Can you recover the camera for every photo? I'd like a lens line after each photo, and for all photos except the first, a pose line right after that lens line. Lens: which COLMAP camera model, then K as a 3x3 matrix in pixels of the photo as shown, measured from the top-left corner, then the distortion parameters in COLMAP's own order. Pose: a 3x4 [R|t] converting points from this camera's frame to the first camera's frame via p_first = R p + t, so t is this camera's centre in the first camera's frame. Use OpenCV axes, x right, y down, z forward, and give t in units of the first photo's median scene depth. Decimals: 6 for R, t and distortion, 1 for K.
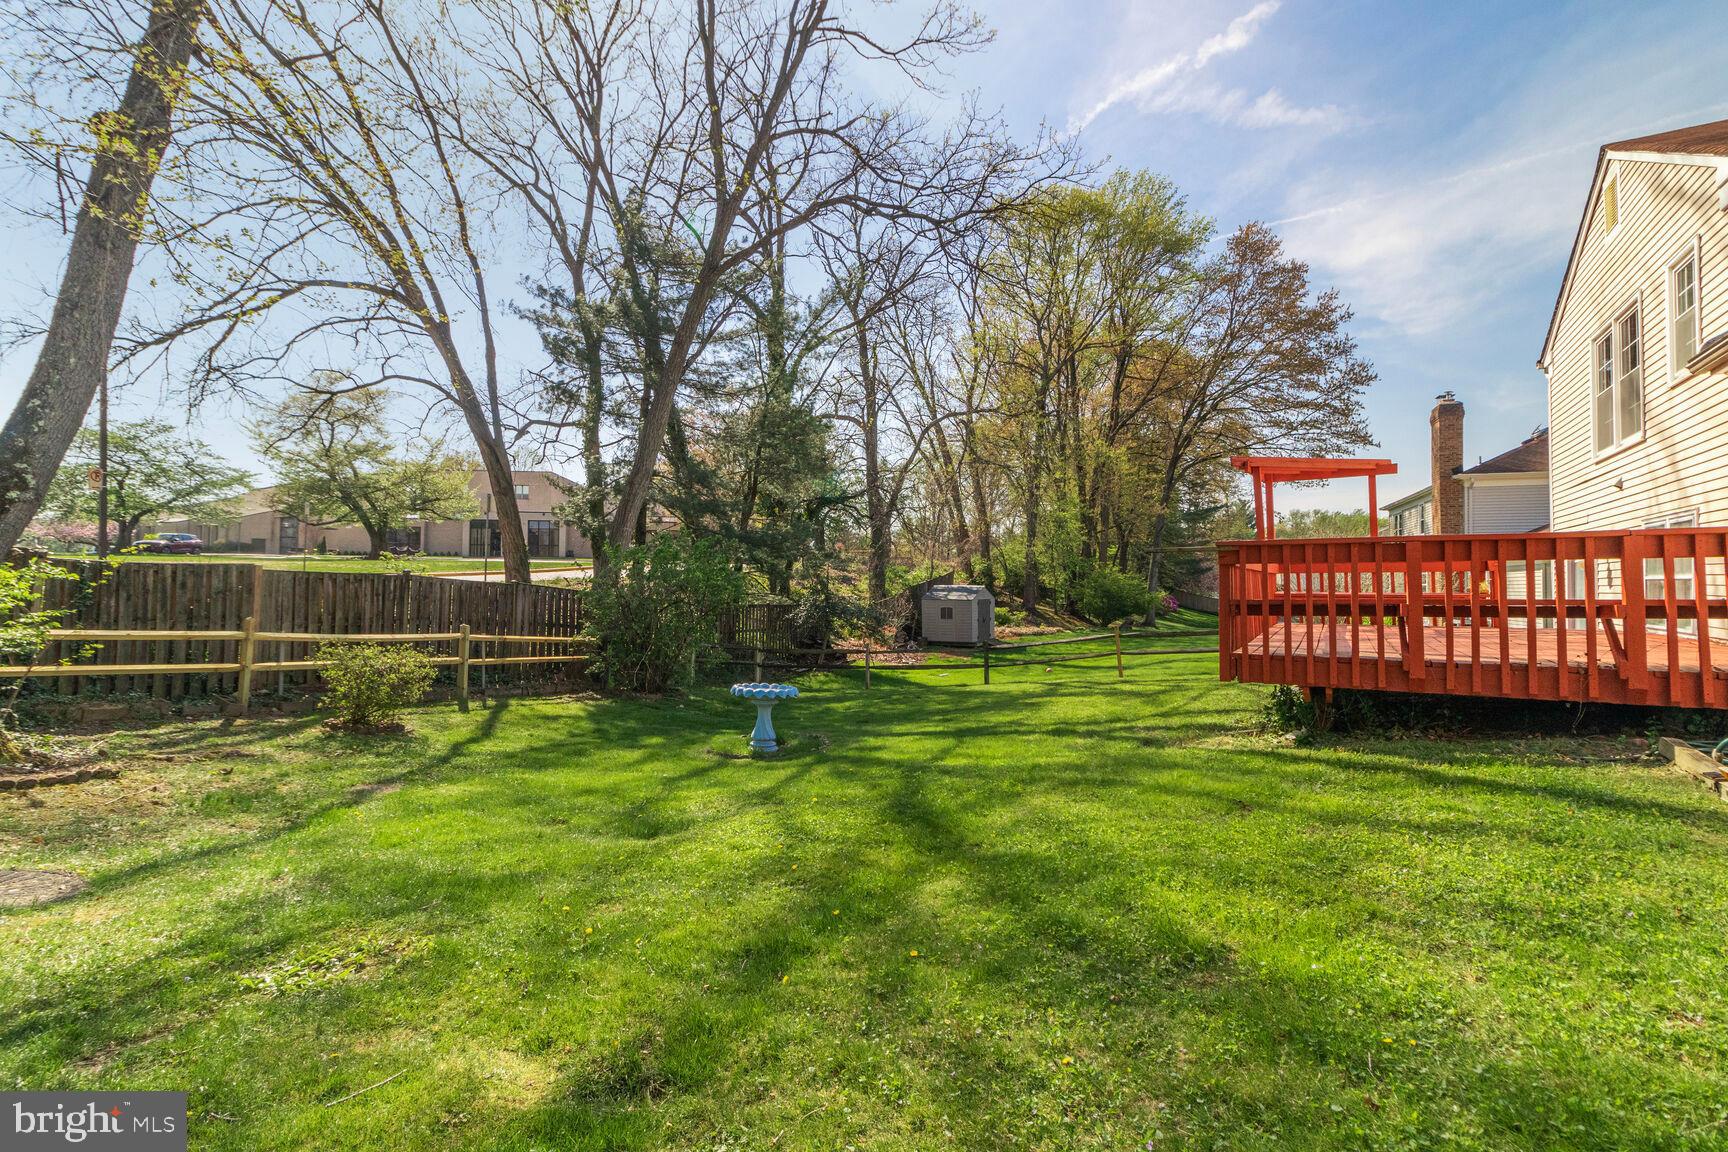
lens RADIAL K [[806.1, 0, 864.0], [0, 806.1, 576.0], [0, 0, 1]] dist [-0.016304, 0.000125]
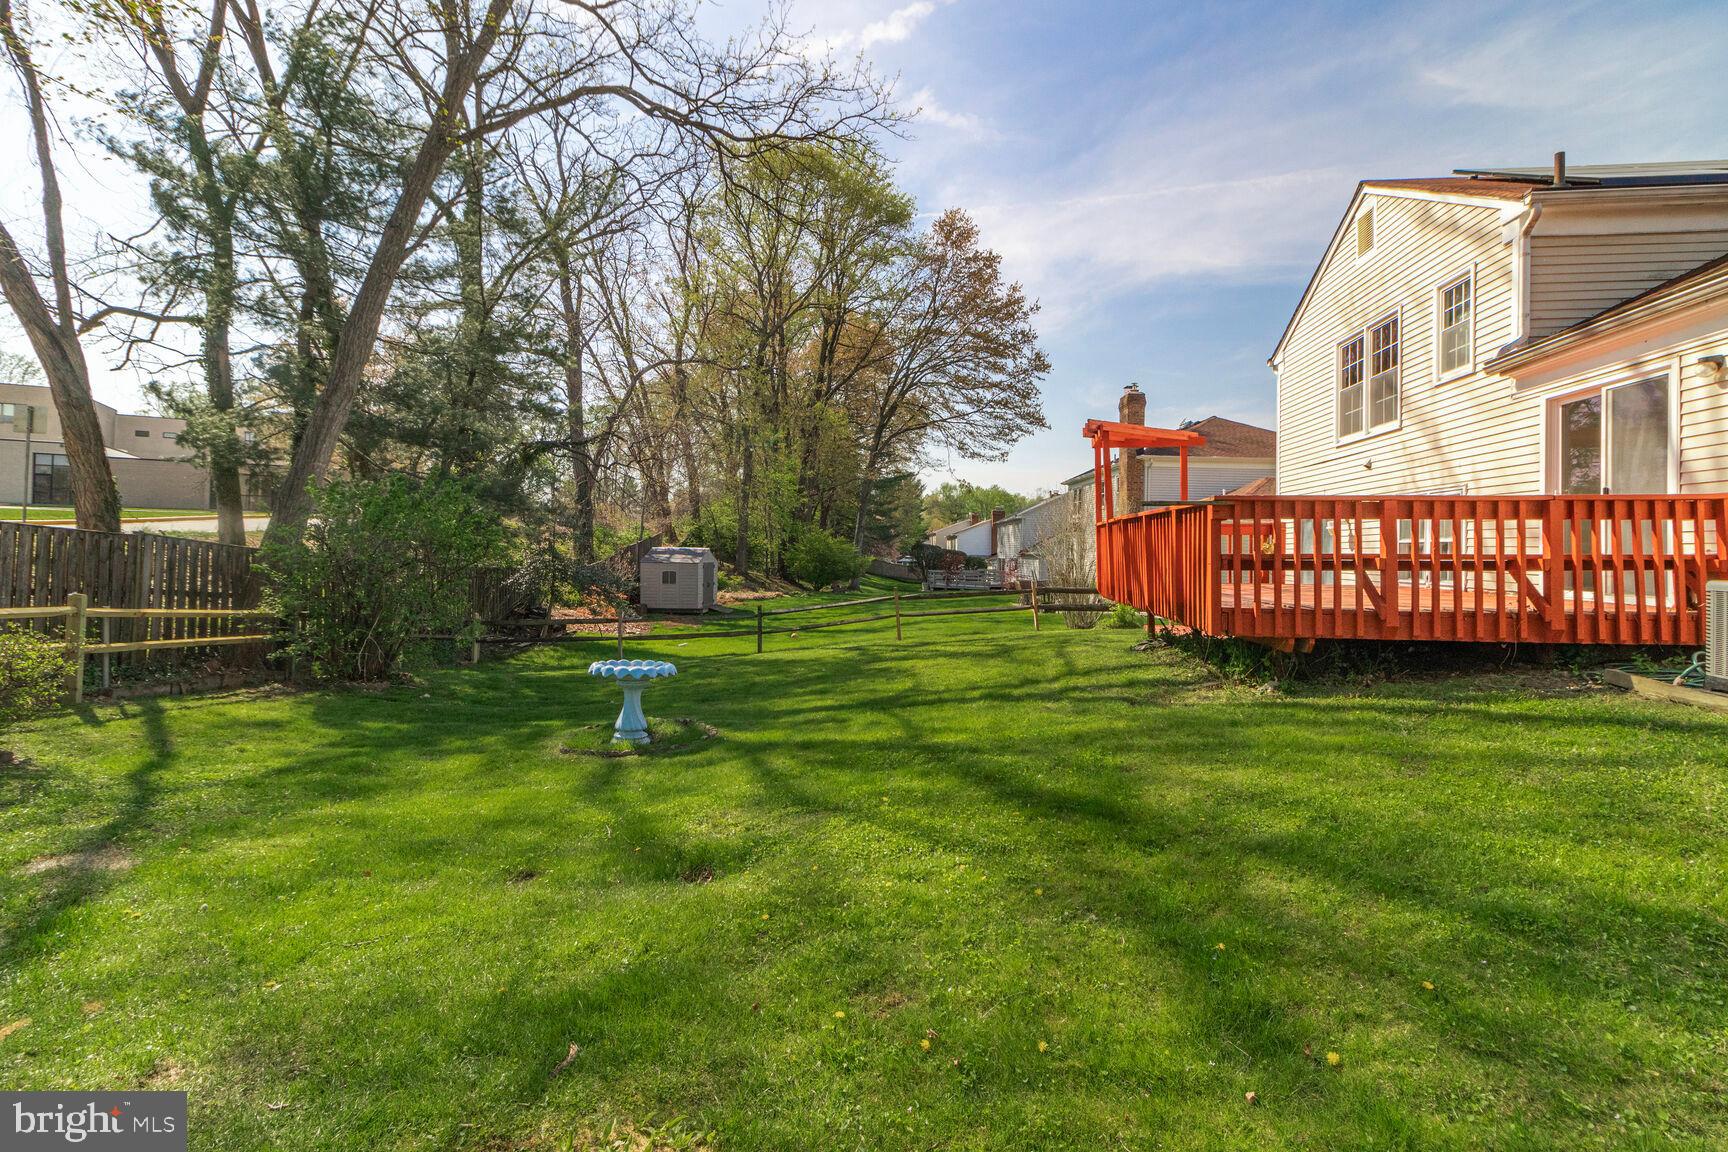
lens RADIAL K [[827.8, 0, 858.8], [0, 827.8, 551.0], [0, 0, 1]] dist [-0.001650, -0.000910]
pose [[0.914526, 0.009087, 0.404425, -0.104507], [-0.013727, 0.999869, 0.008574, 0.006160], [-0.404294, -0.013393, 0.914531, 0.065373]]
